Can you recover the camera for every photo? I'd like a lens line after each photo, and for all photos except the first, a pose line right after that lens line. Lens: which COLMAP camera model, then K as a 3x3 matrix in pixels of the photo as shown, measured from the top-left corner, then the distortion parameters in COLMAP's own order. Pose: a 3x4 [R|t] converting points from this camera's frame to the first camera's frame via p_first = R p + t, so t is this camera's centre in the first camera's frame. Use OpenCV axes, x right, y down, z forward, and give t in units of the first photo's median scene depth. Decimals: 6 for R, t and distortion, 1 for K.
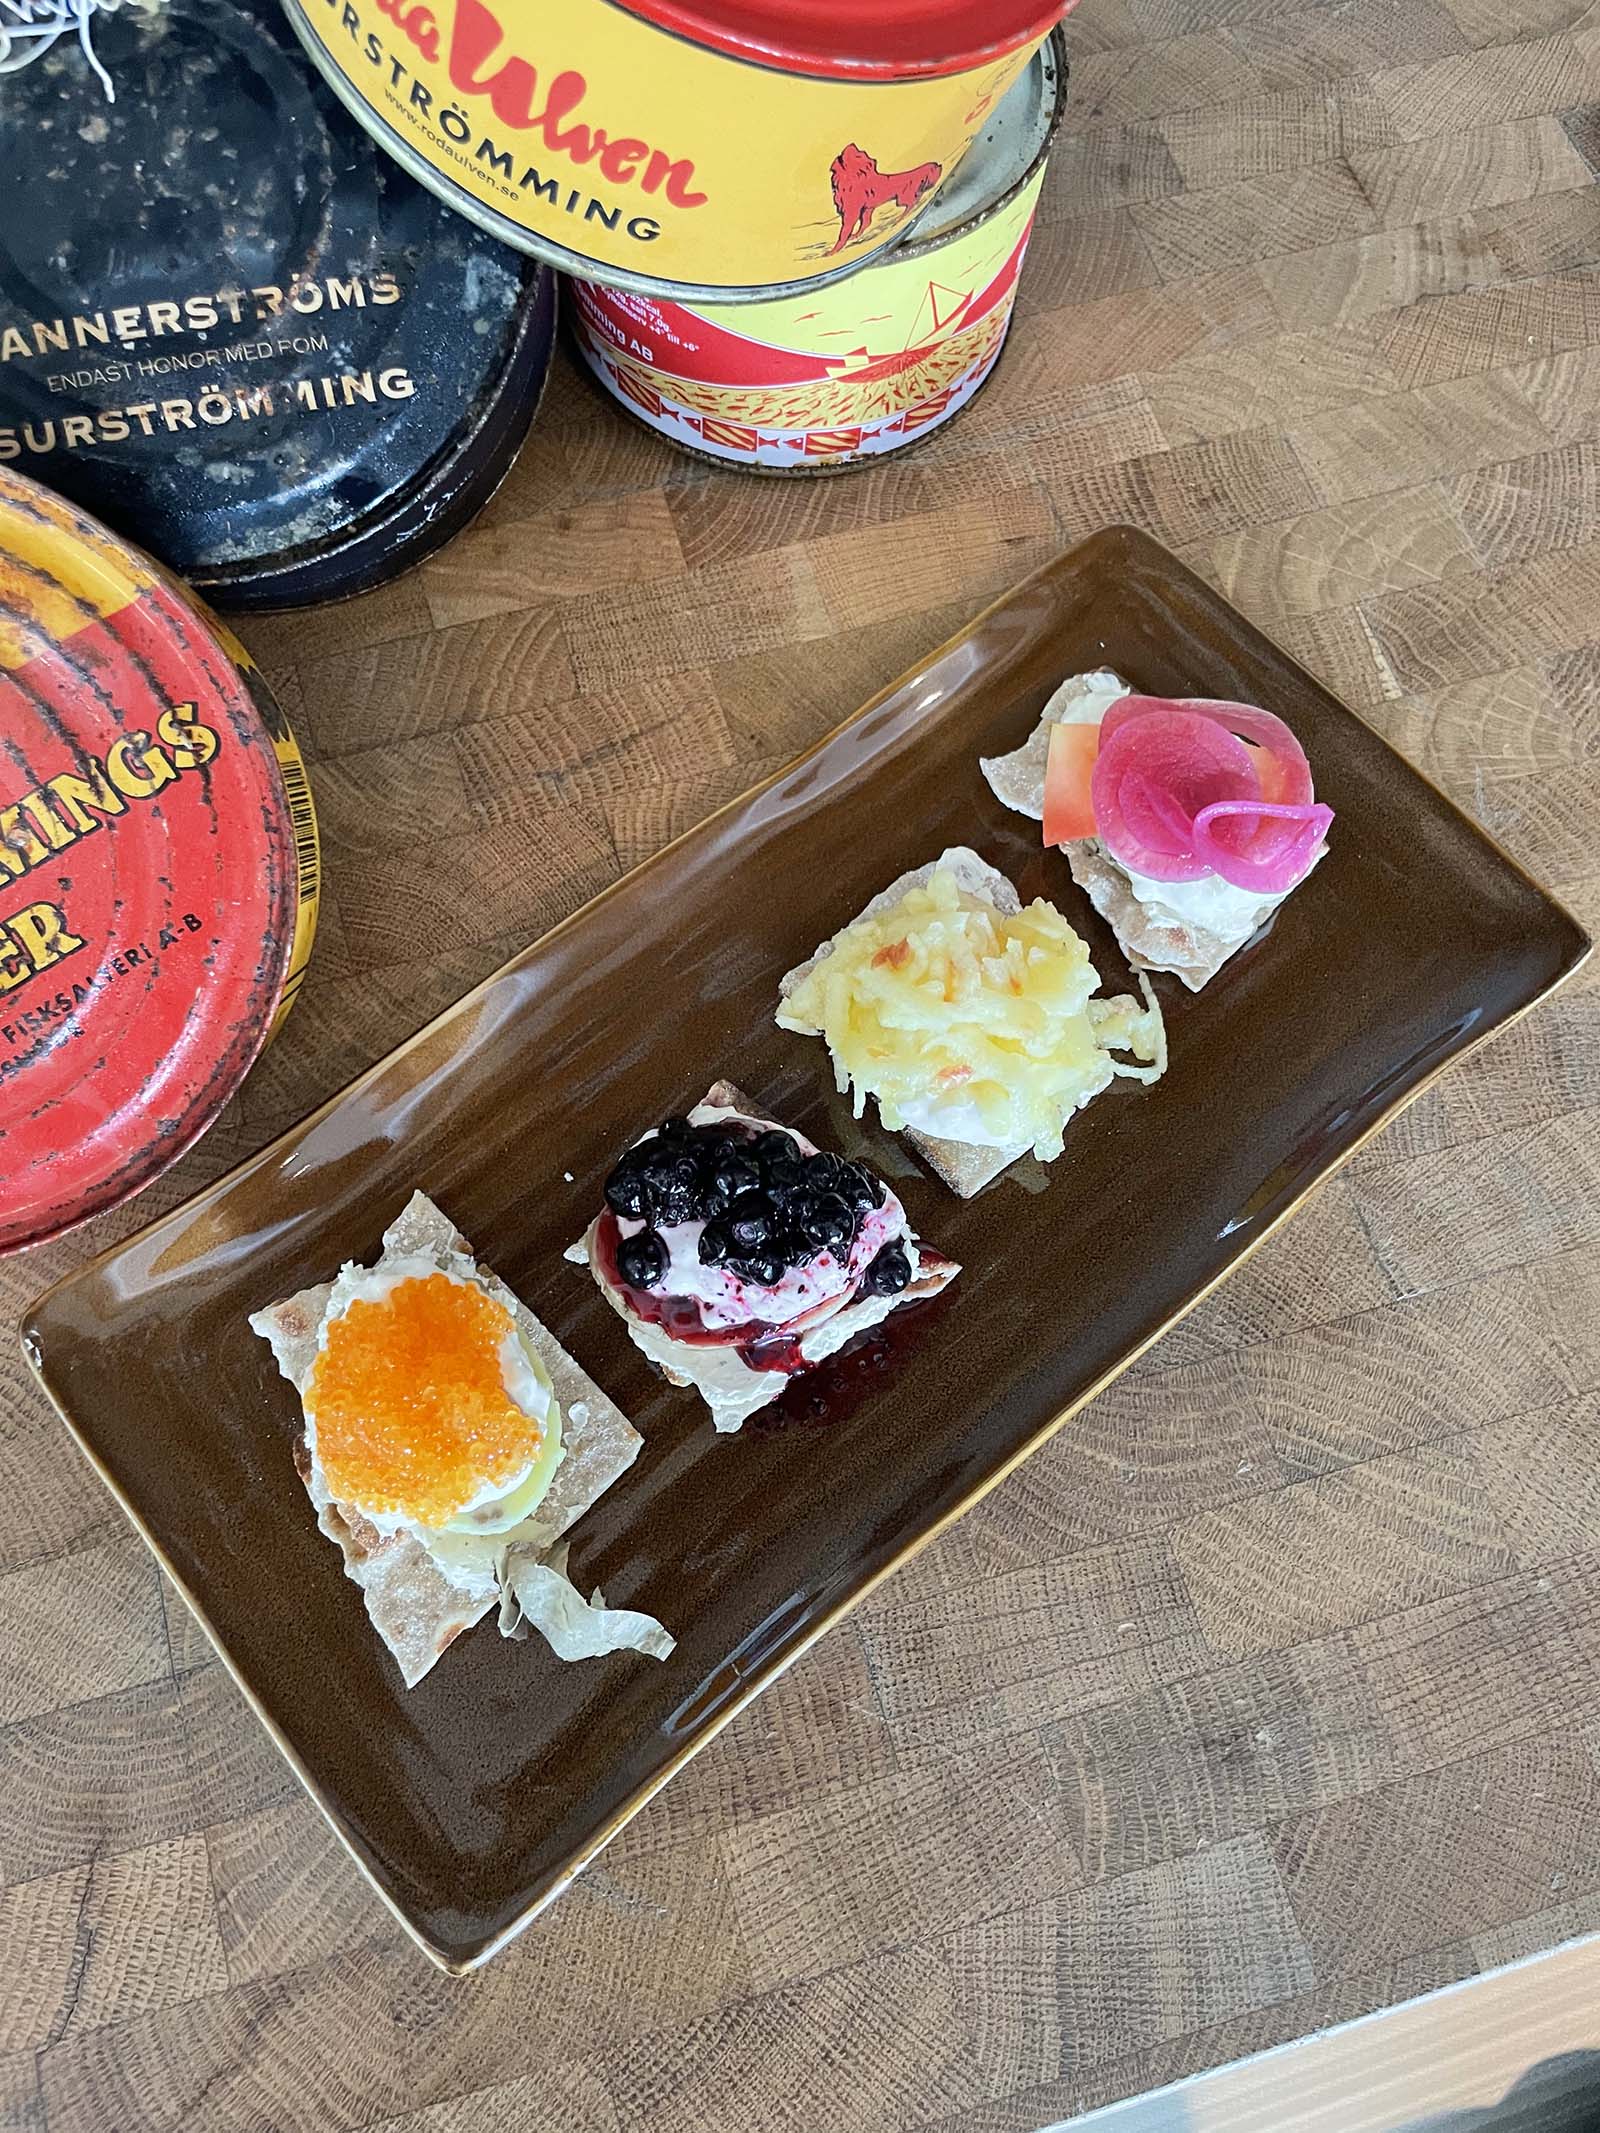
lens RADIAL K [[1621.0, 0, 805.5], [0, 1621.0, 1060.0], [0, 0, 1]] dist [0.069261, -0.104832]
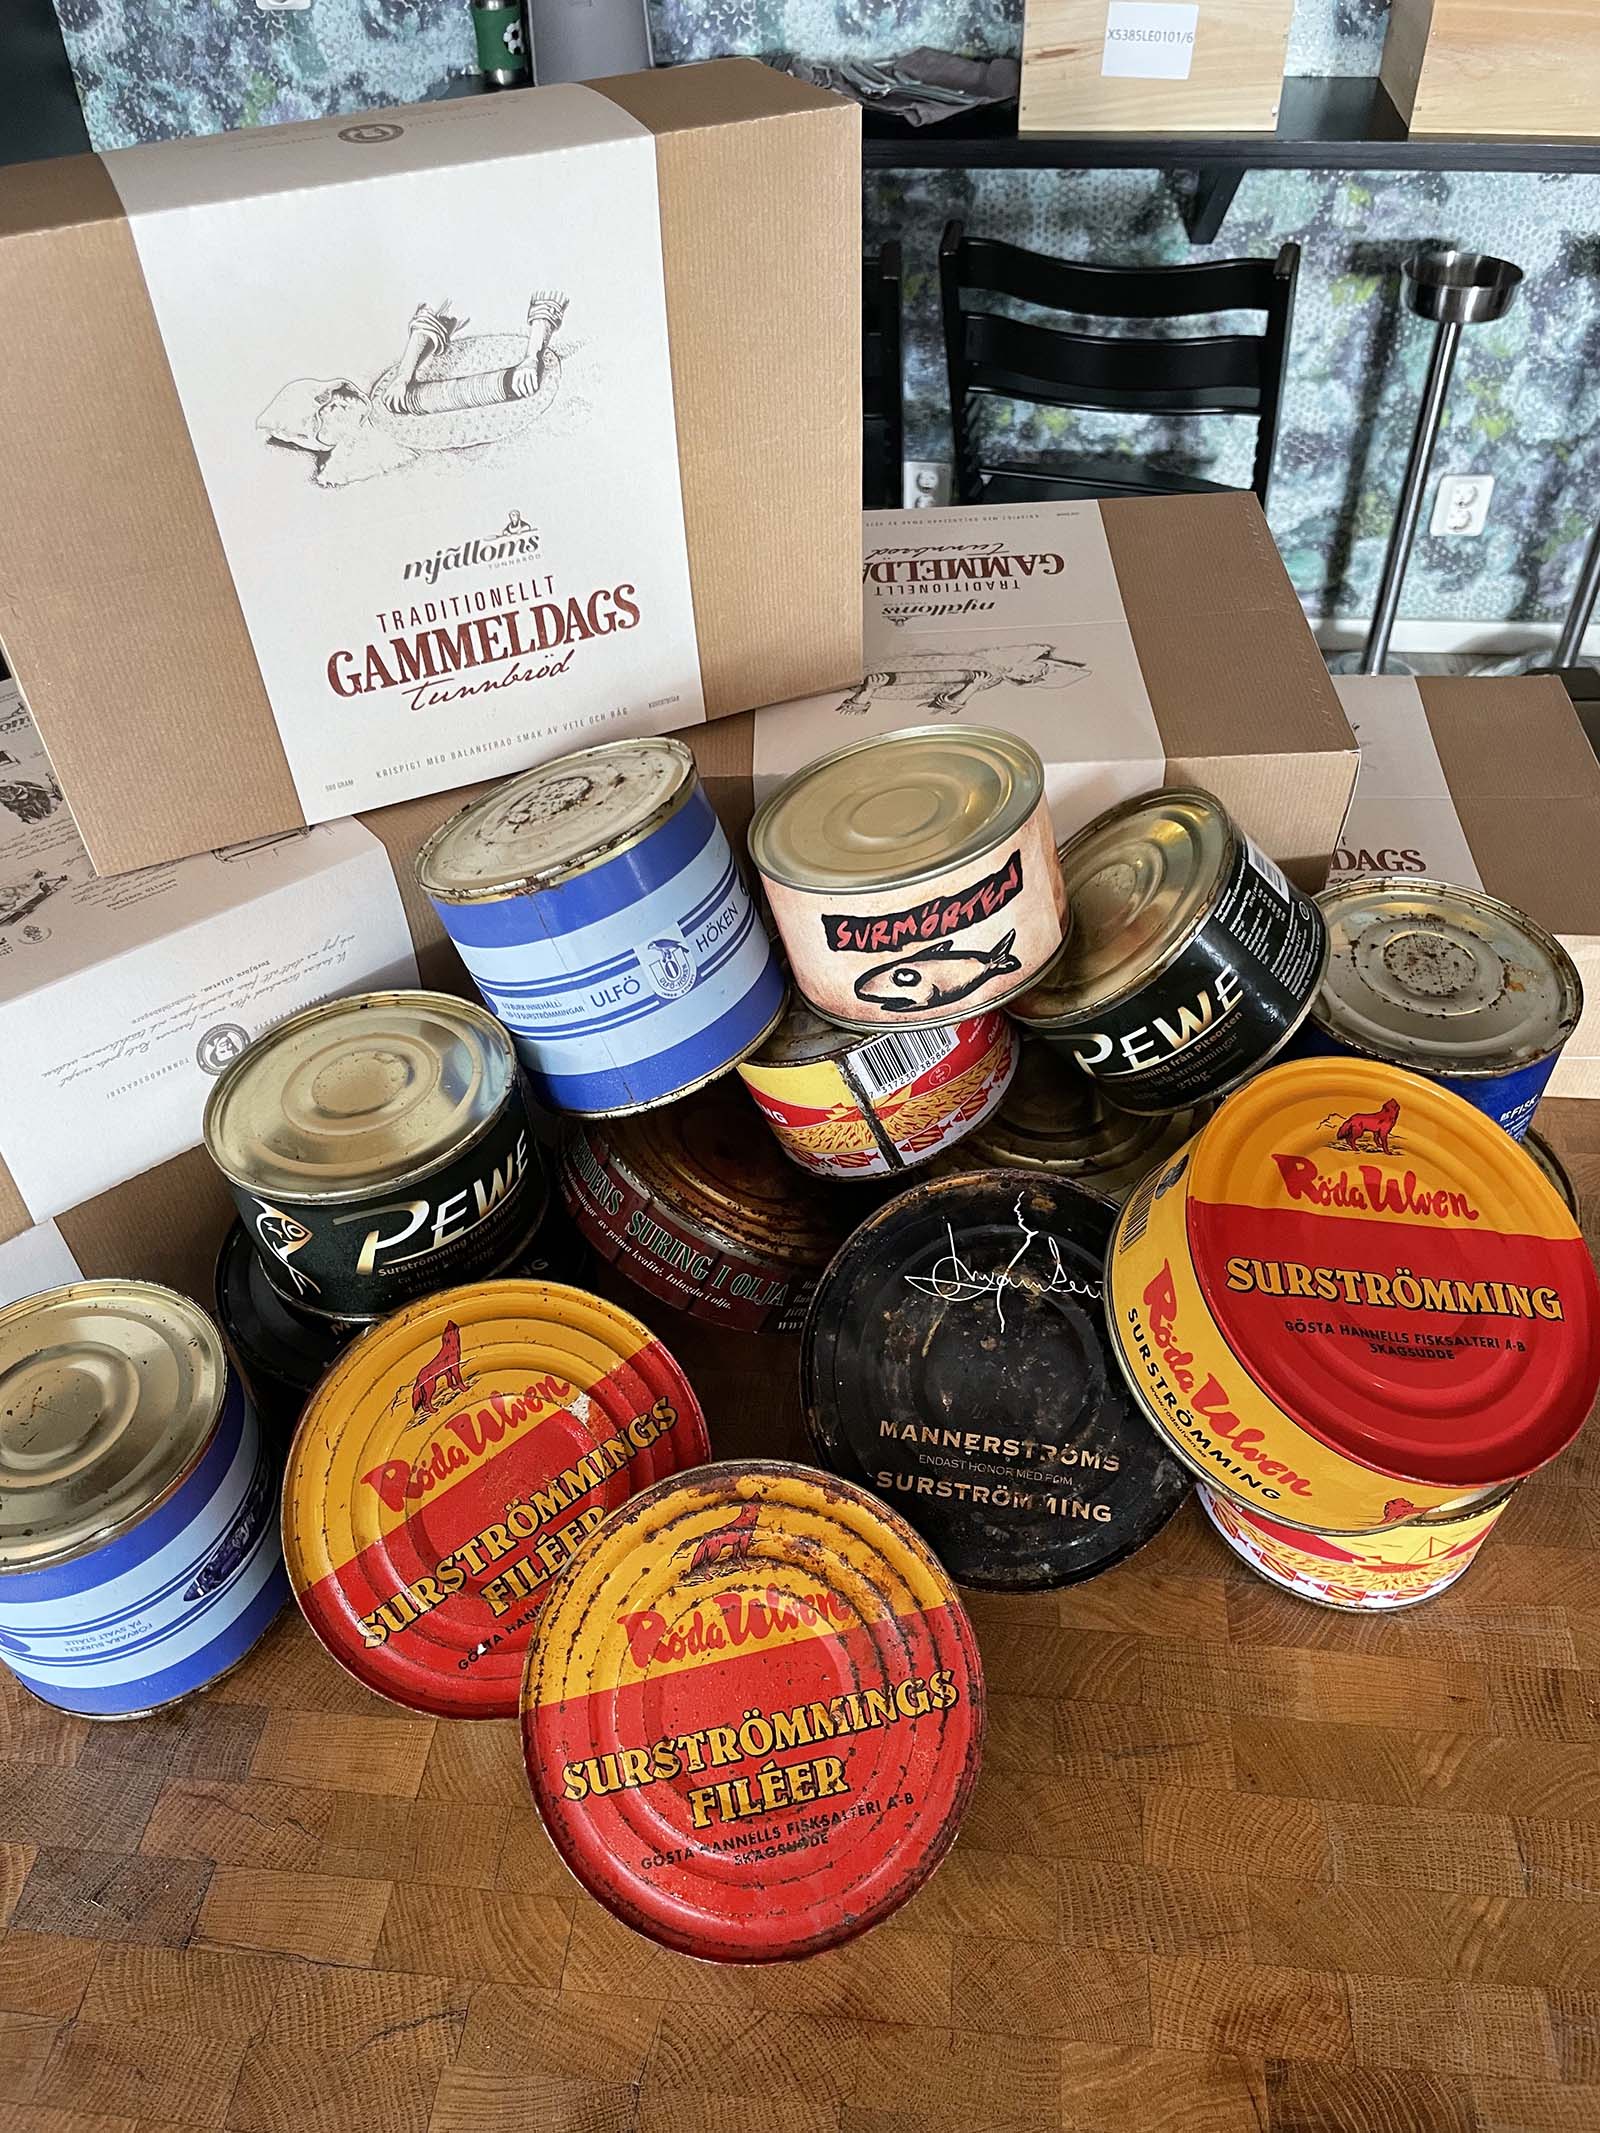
lens RADIAL K [[1621.0, 0, 805.5], [0, 1621.0, 1060.0], [0, 0, 1]] dist [0.069261, -0.104832]
pose [[0.925431, 0.239211, -0.293862, -0.150400], [-0.345971, 0.849723, -0.397838, -0.021453], [0.154534, 0.469840, 0.869120, -0.813693]]
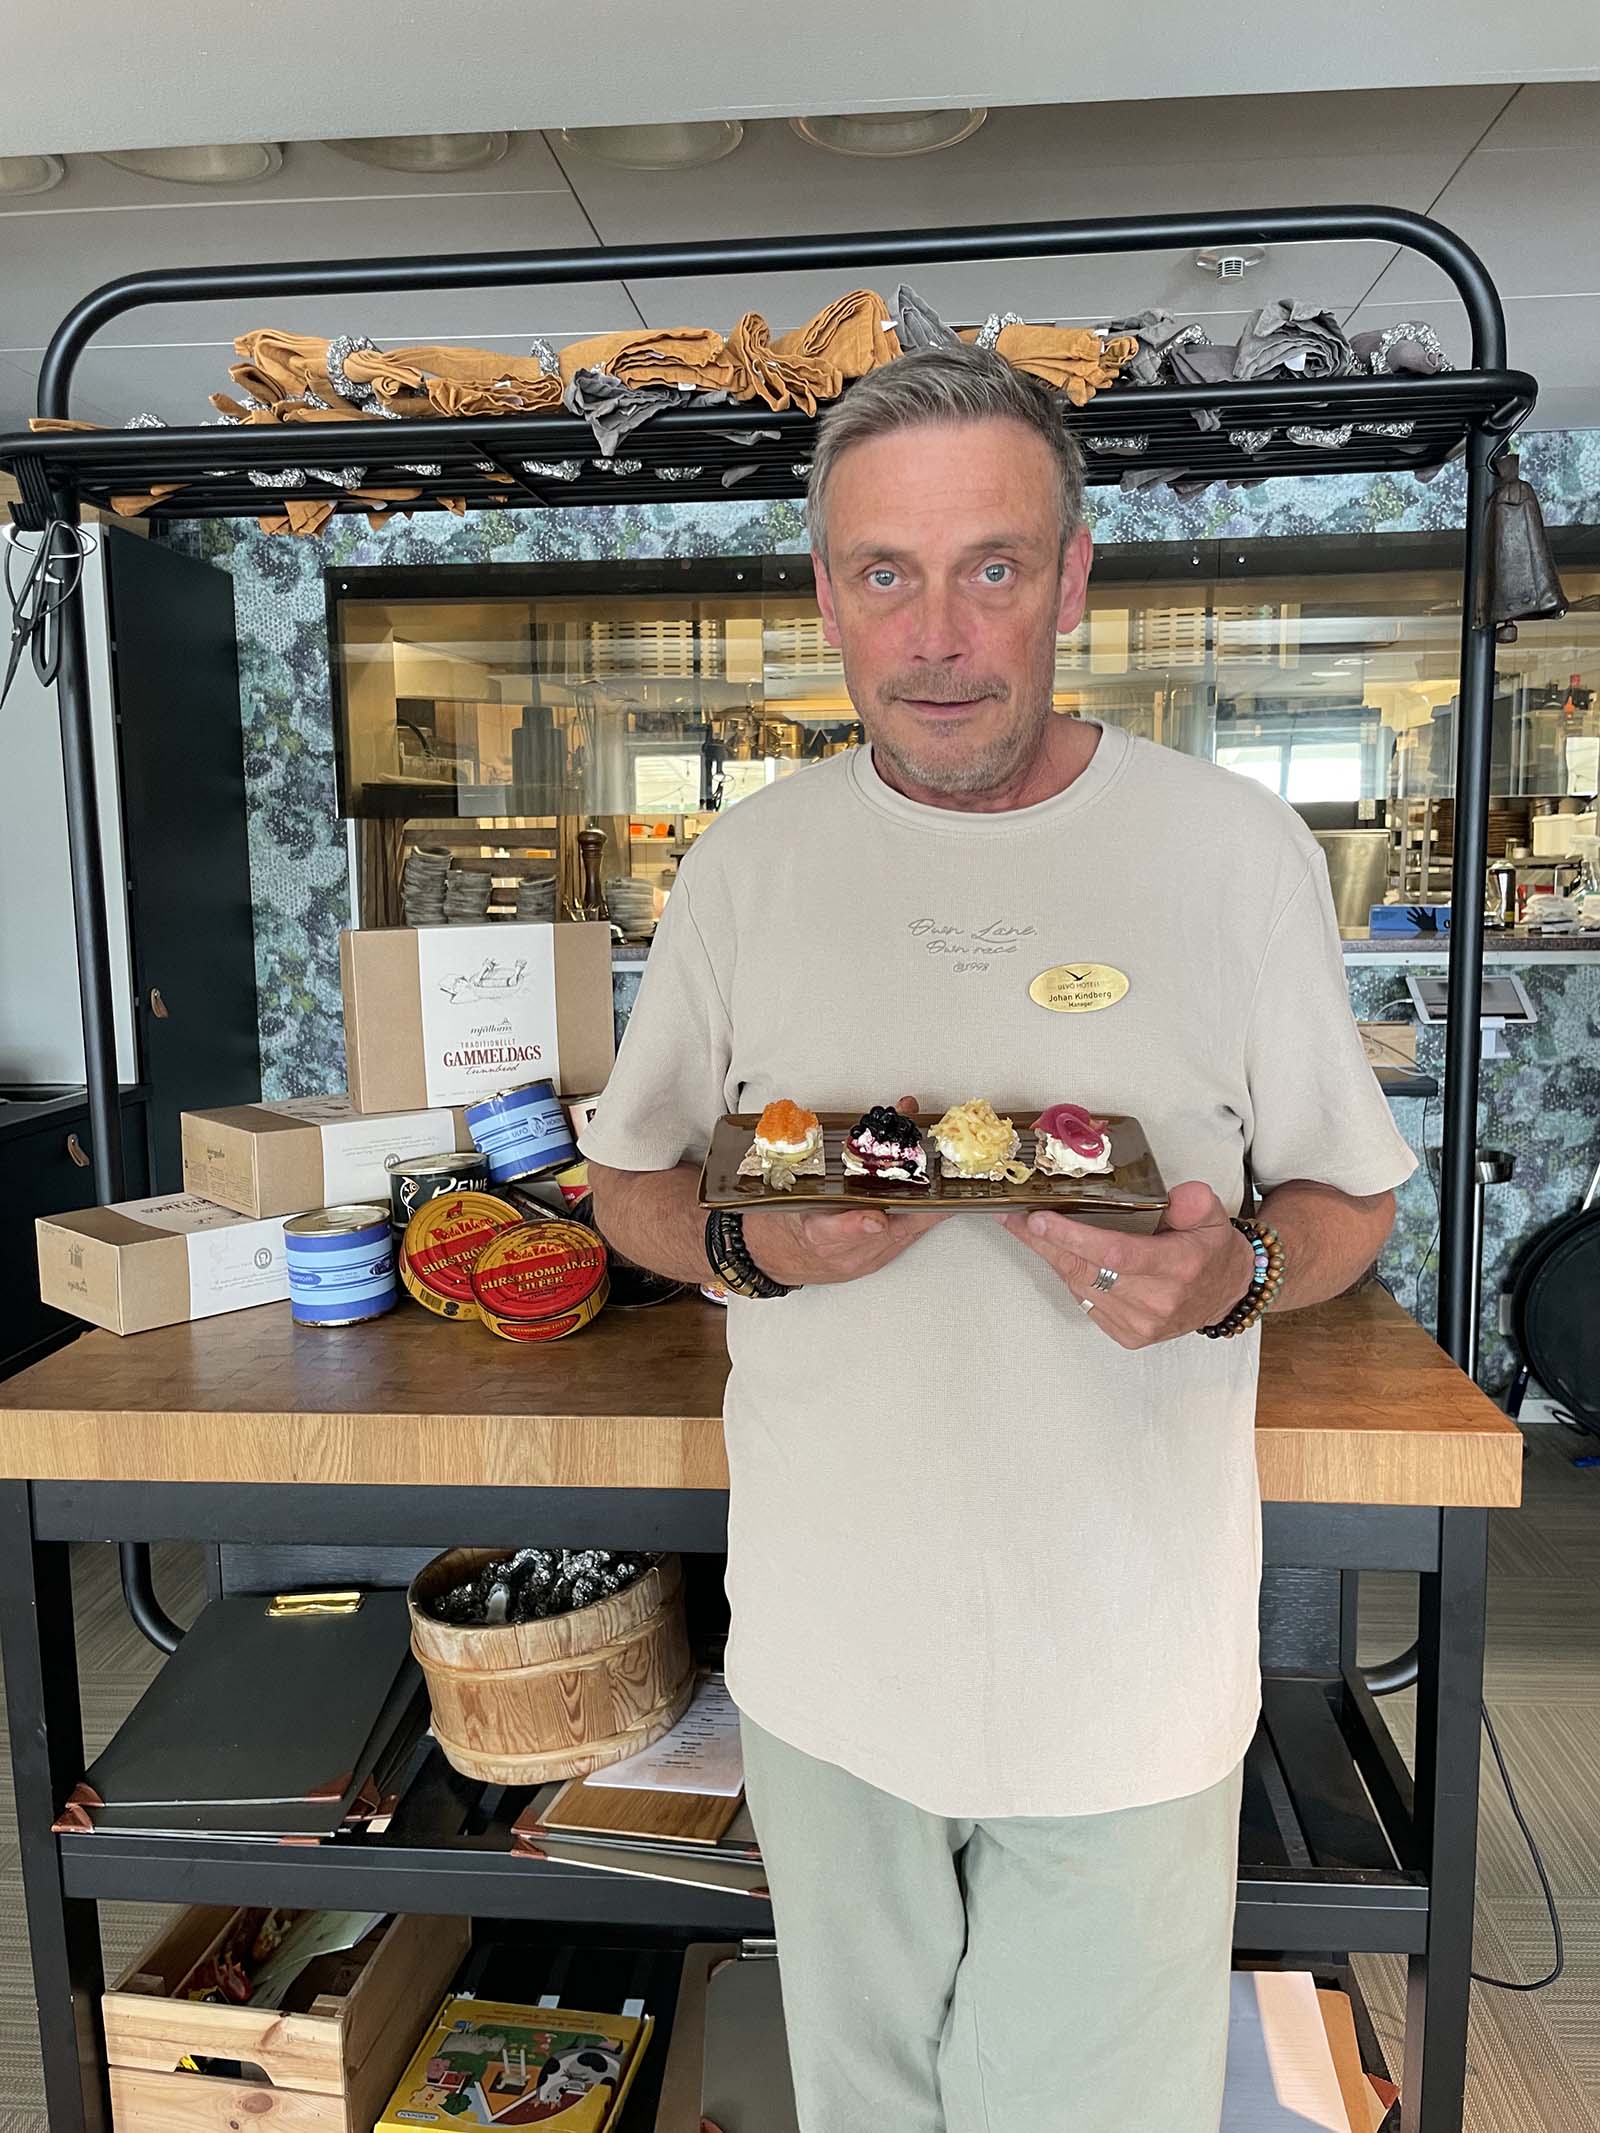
lens RADIAL K [[1621.0, 0, 805.5], [0, 1621.0, 1060.0], [0, 0, 1]] dist [0.069261, -0.104832]
pose [[0.930806, 0.032339, -0.364080, 2.369891], [-0.337790, 0.456636, -0.823032, 3.907506], [0.139636, 0.889066, 0.435963, -2.055123]]
